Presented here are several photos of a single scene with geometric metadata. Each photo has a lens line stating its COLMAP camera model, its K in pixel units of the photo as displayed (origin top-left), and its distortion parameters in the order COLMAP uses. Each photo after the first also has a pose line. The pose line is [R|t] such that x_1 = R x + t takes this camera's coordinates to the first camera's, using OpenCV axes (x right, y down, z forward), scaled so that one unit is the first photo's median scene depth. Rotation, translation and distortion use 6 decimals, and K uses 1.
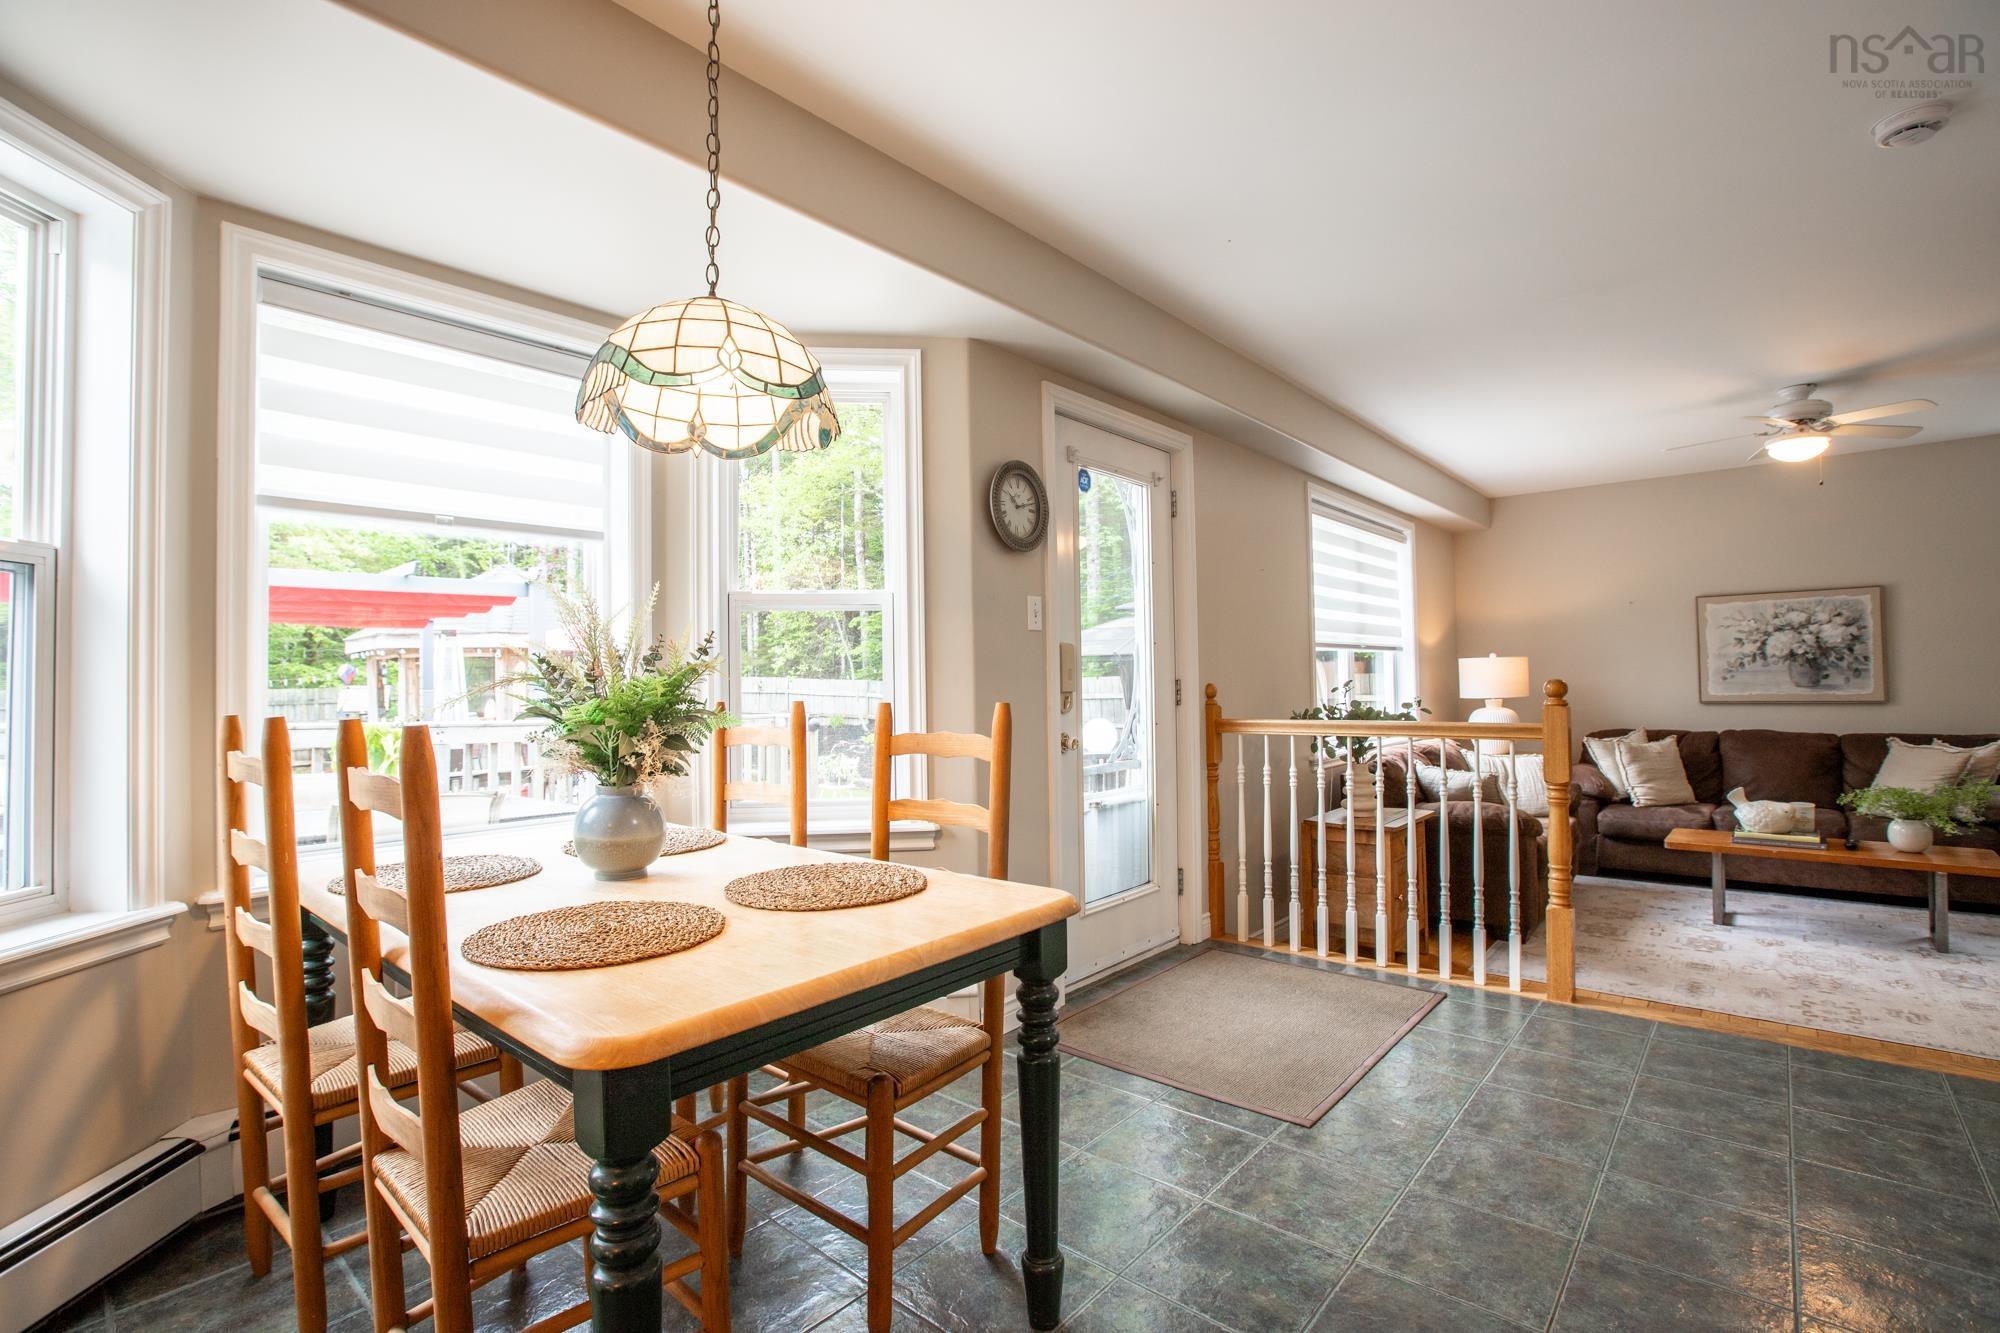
lens RADIAL K [[929.5, 0, 995.5], [0, 929.5, 660.4], [0, 0, 1]] dist [-0.032434, 0.007109]
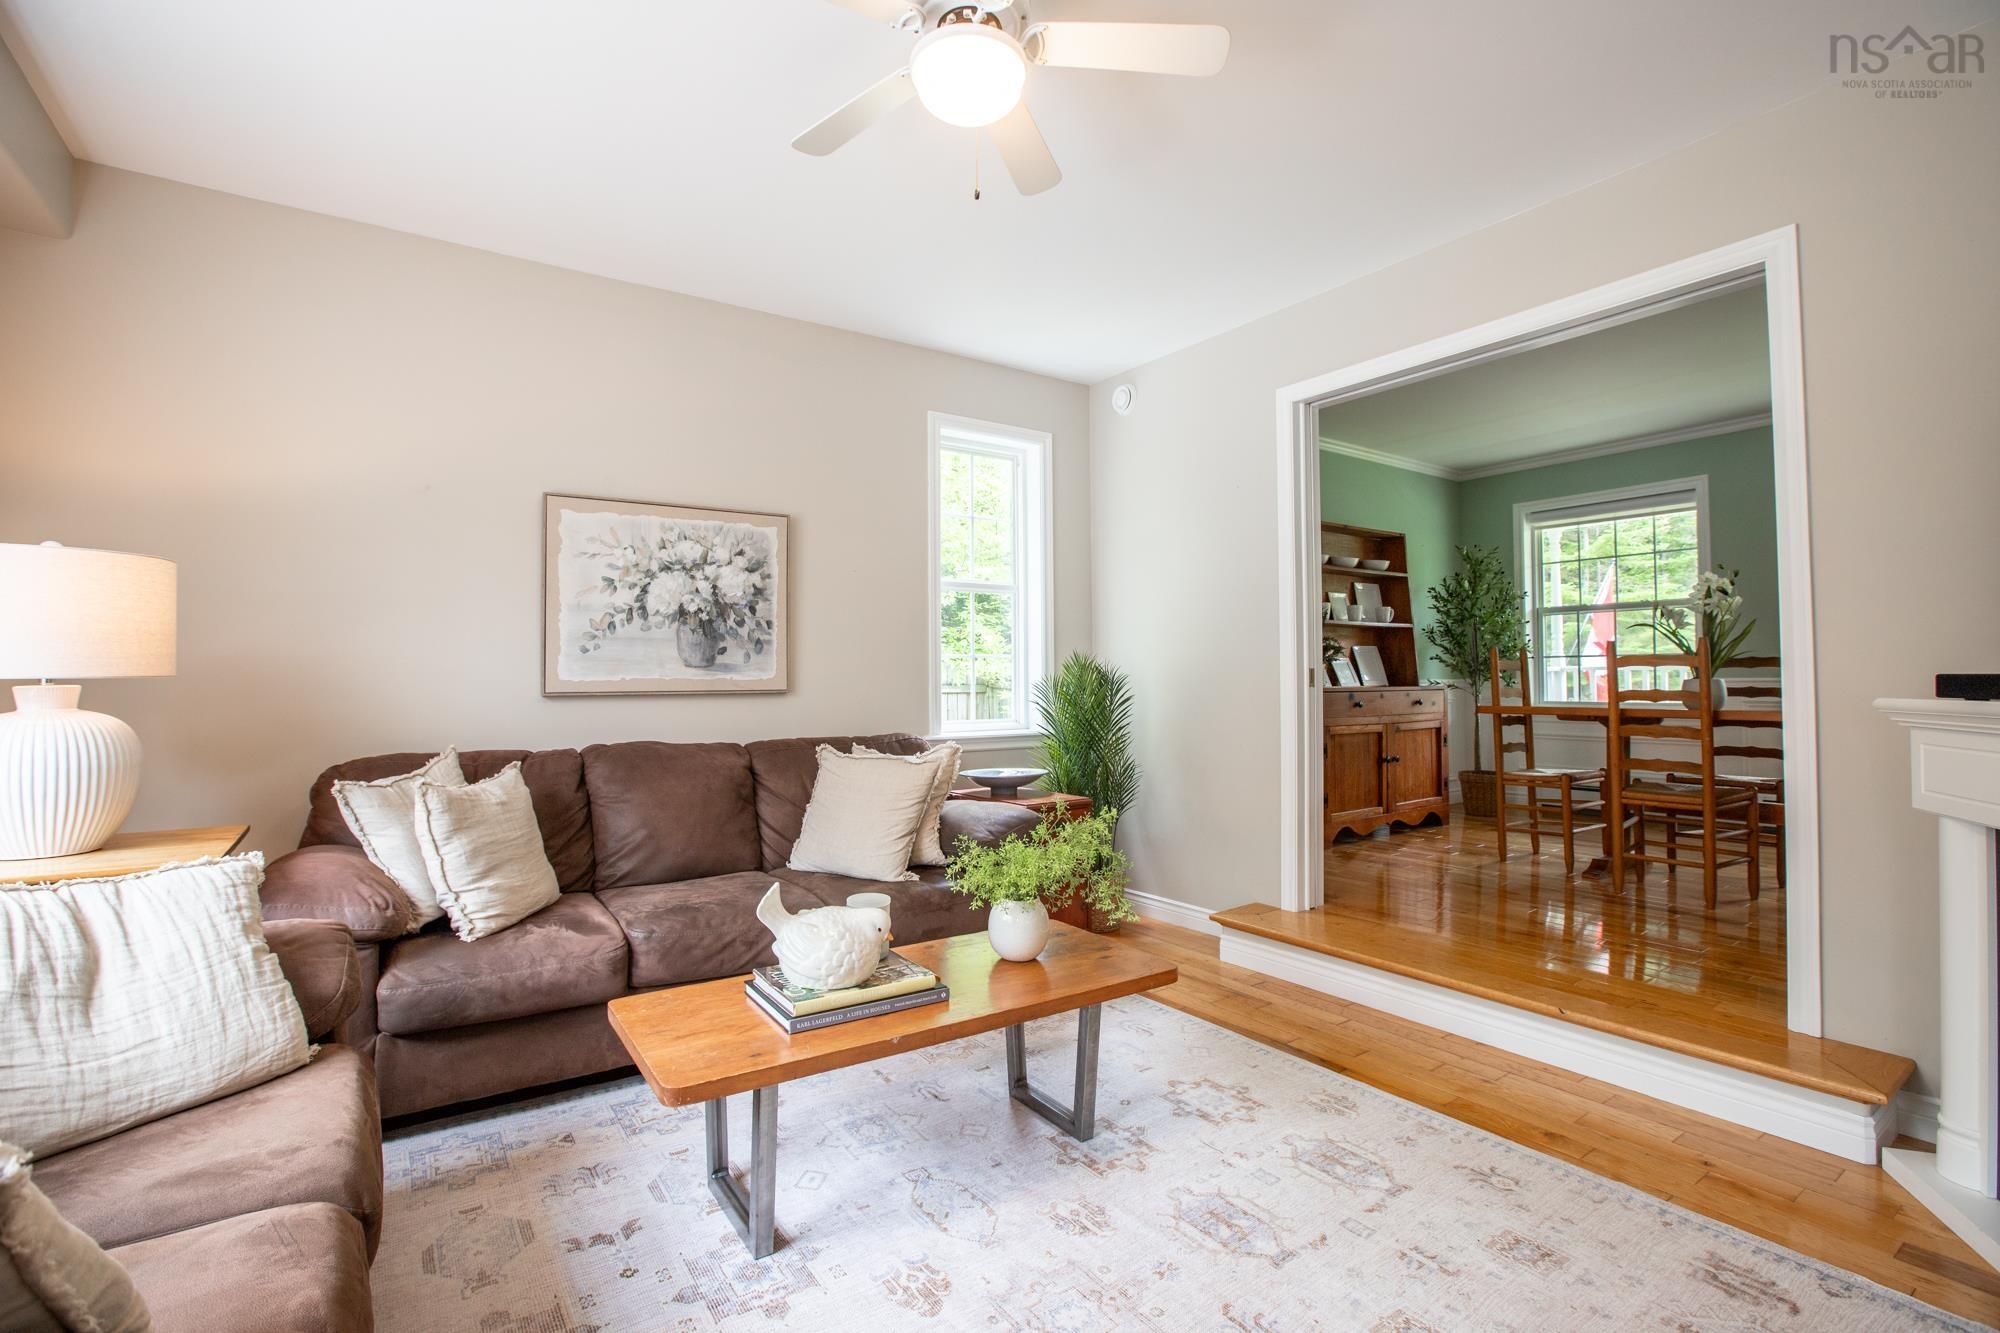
lens RADIAL K [[929.5, 0, 995.5], [0, 929.5, 660.4], [0, 0, 1]] dist [-0.032434, 0.007109]
pose [[0.270186, 0.035984, 0.962136, 0.366442], [-0.013355, 0.999345, -0.033625, 0.044519], [-0.962716, -0.003764, 0.270489, 0.669834]]
